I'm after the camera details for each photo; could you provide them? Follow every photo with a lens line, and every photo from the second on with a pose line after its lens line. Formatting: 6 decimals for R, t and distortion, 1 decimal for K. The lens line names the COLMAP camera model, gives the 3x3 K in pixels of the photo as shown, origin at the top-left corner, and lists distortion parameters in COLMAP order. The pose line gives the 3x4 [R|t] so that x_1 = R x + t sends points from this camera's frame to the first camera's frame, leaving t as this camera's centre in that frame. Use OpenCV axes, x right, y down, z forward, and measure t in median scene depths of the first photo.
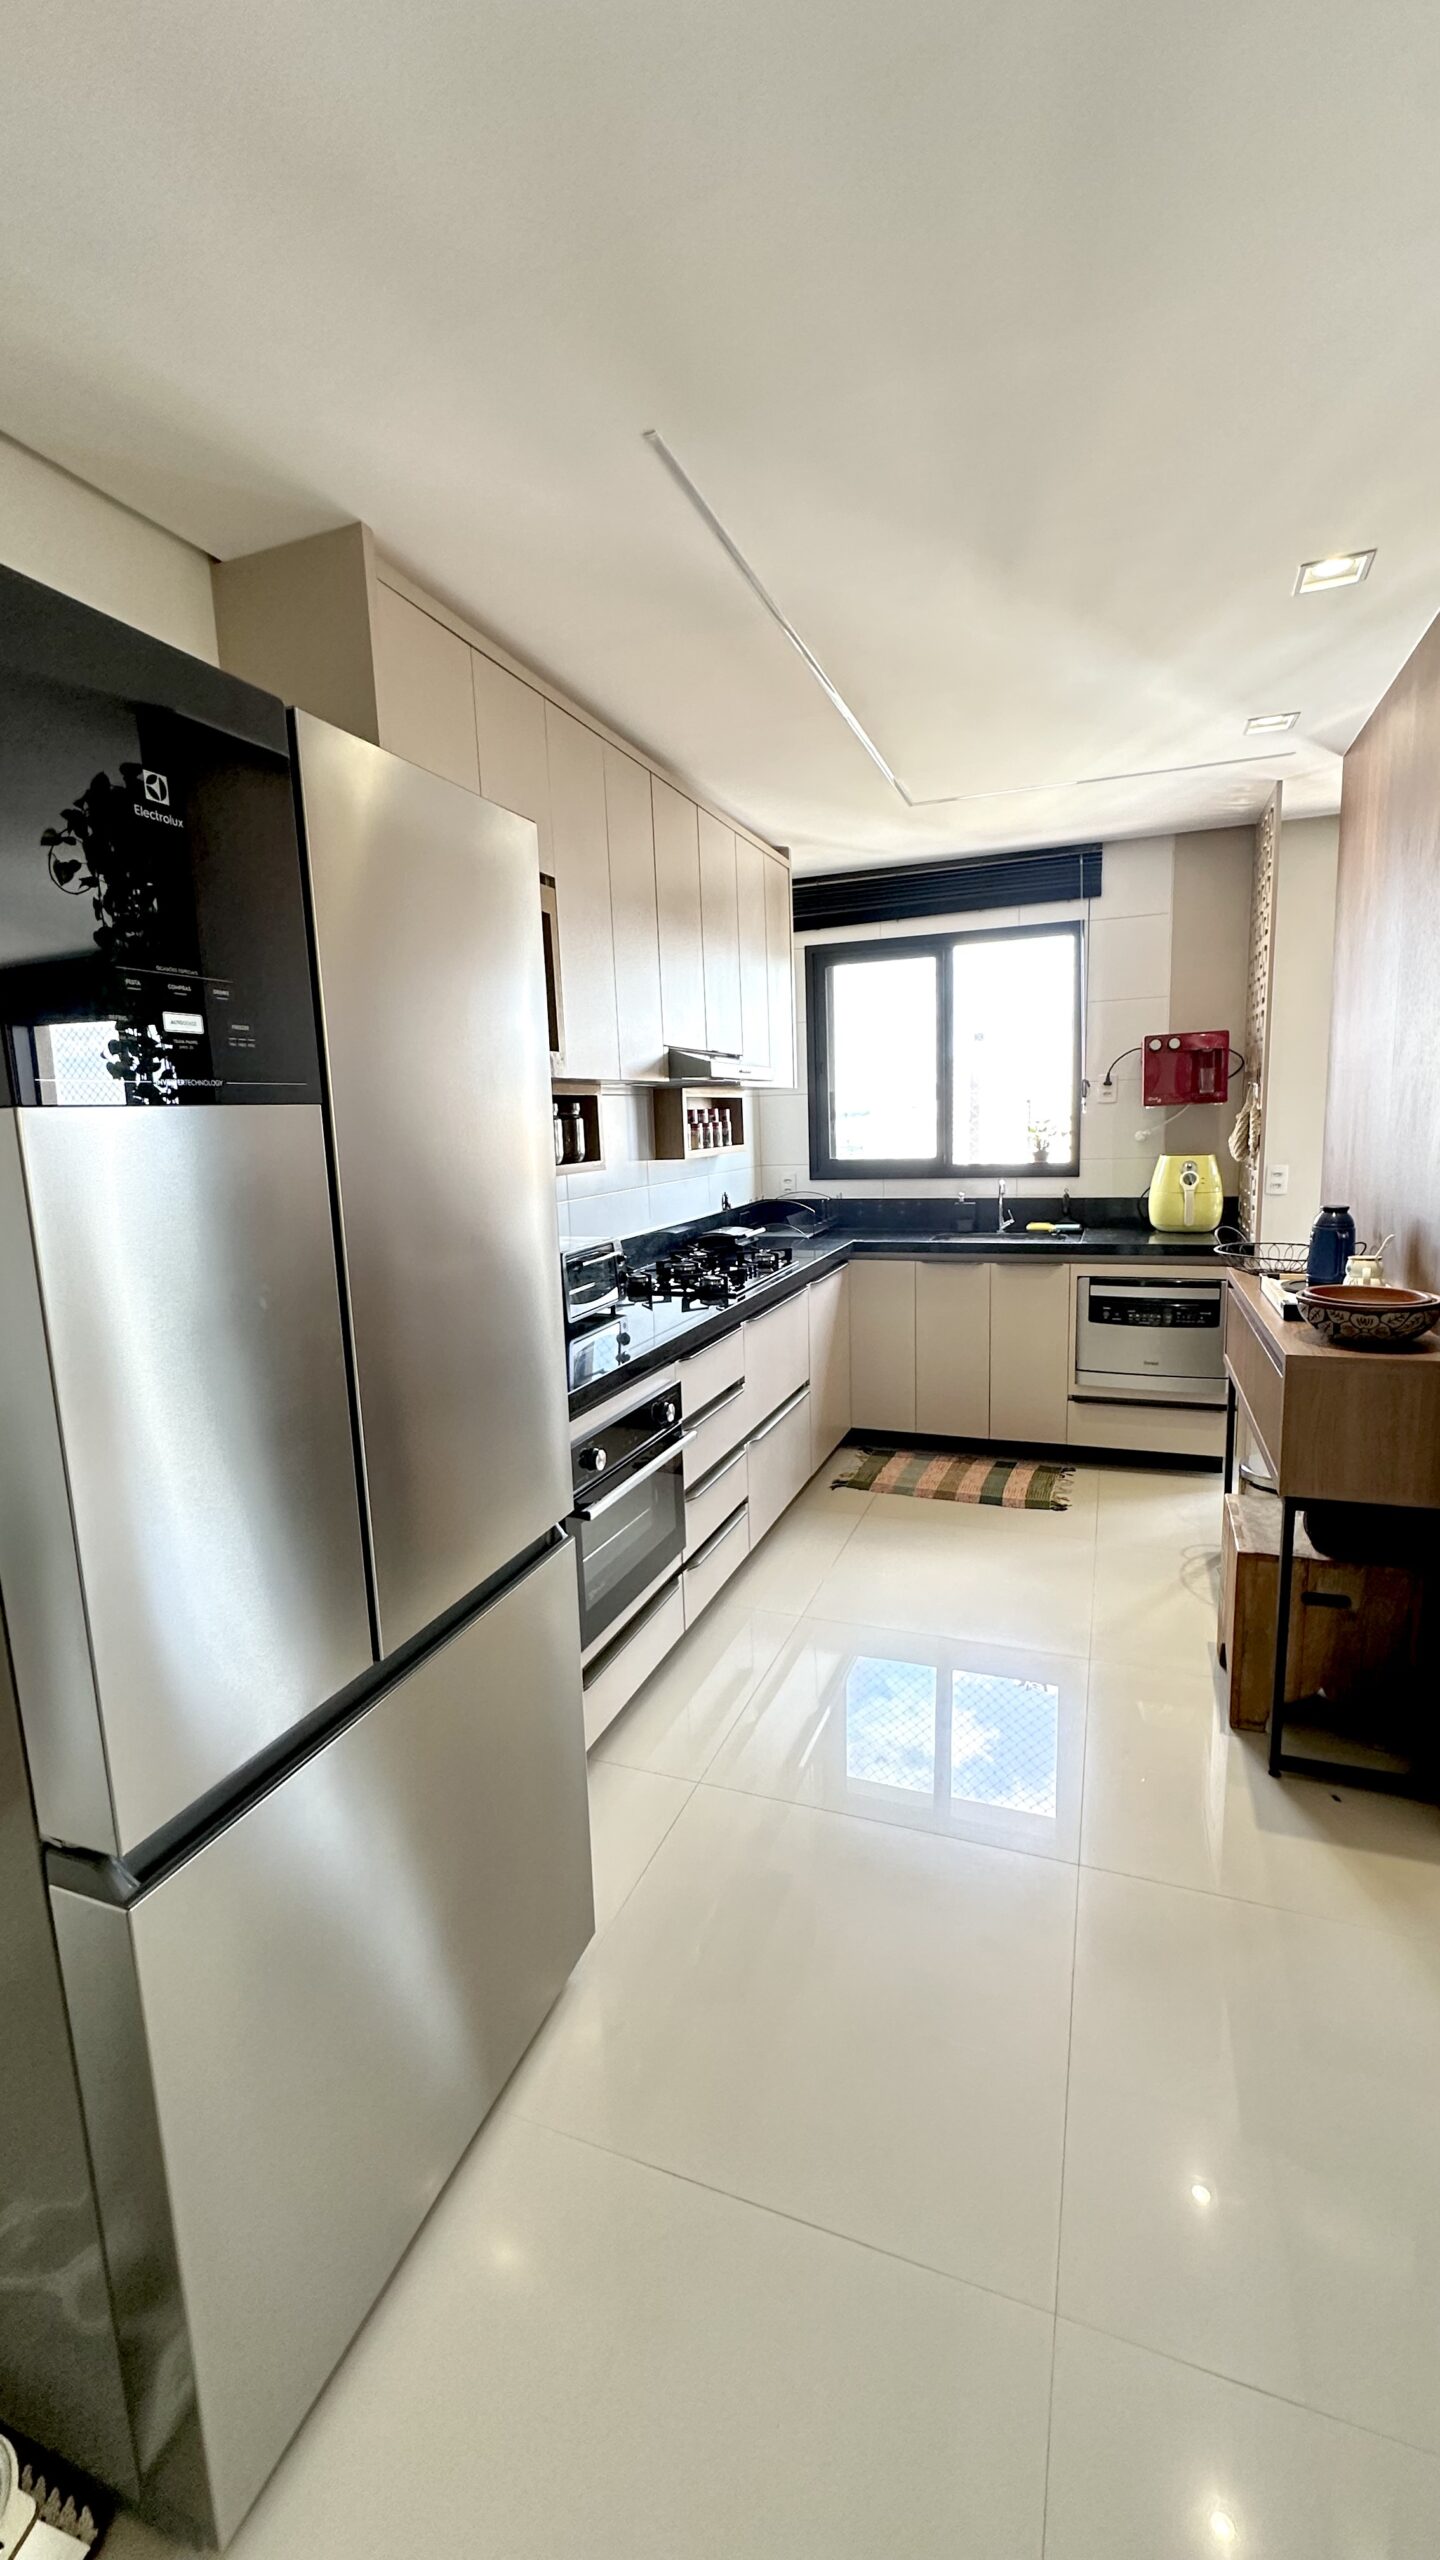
lens RADIAL K [[1021.6, 0, 717.5], [0, 1021.6, 1289.1], [0, 0, 1]] dist [-0.002284, -0.000273]
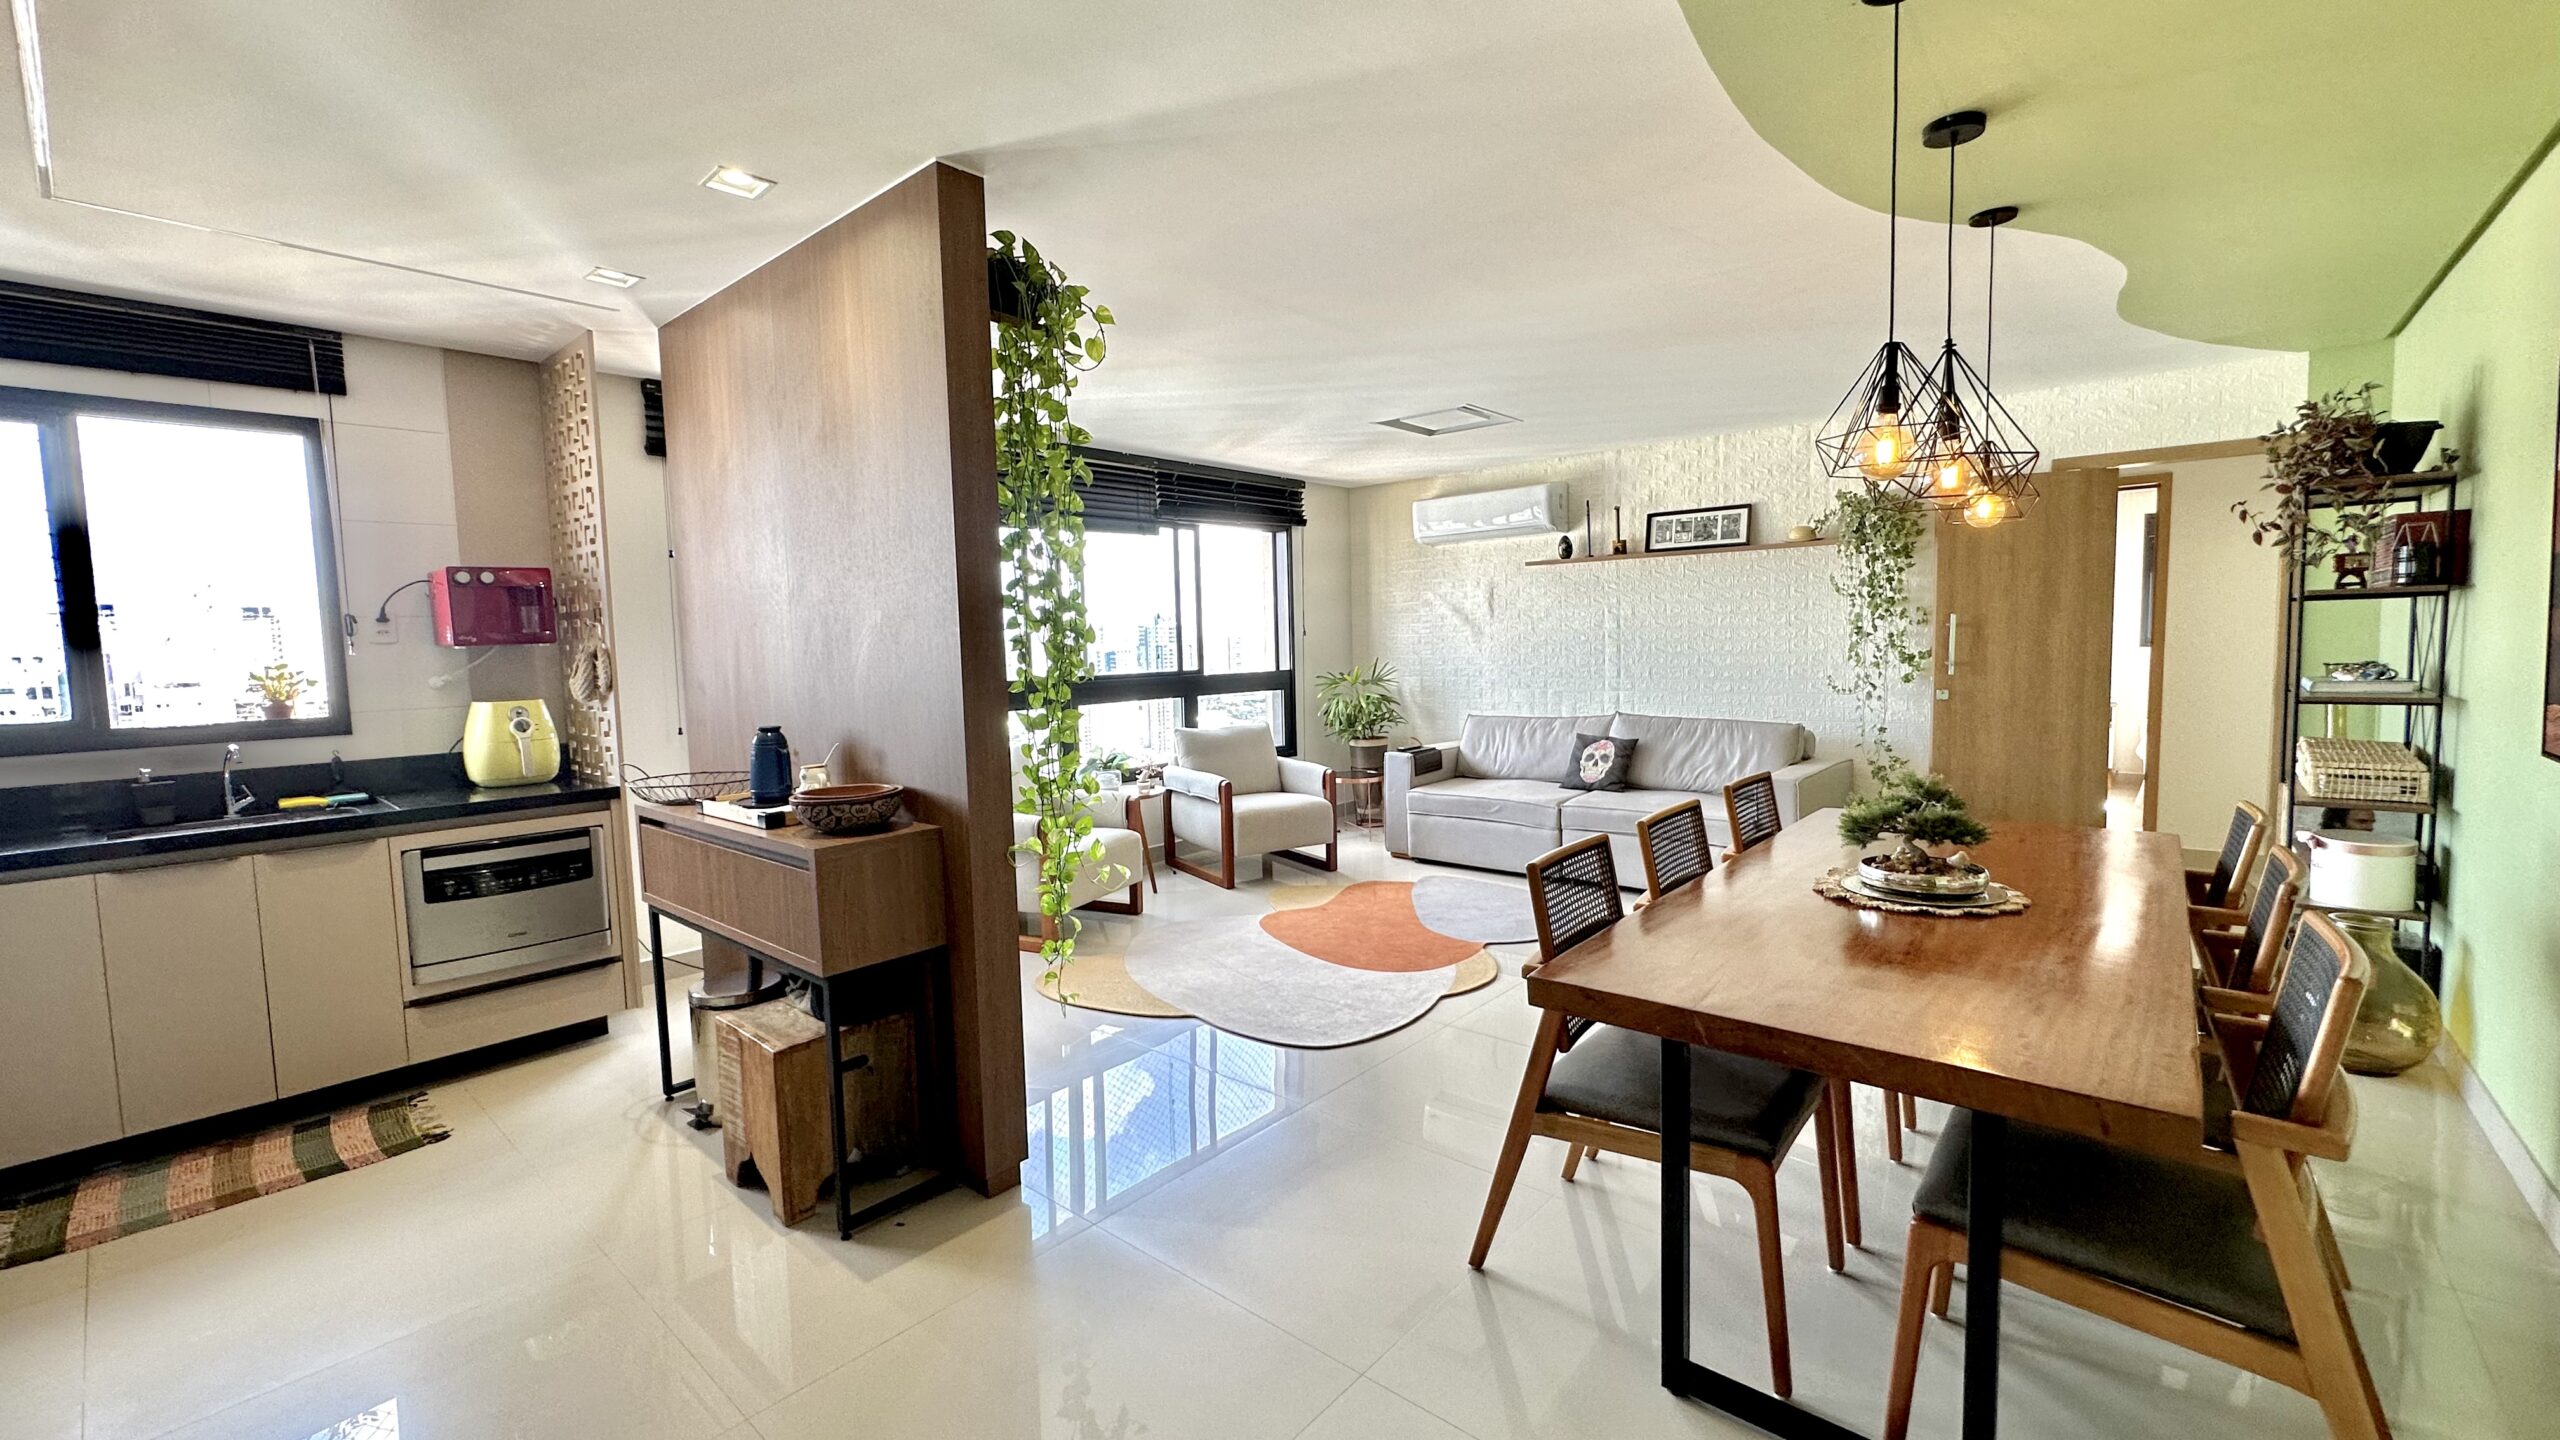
lens RADIAL K [[1021.6, 0, 1275.5], [0, 1021.6, 725.1], [0, 0, 1]] dist [-0.002284, -0.000273]
pose [[0.338282, -0.051067, 0.939658, -0.165163], [0.170409, 0.985343, -0.007798, 0.013309], [-0.925487, 0.162764, 0.342026, 0.066674]]
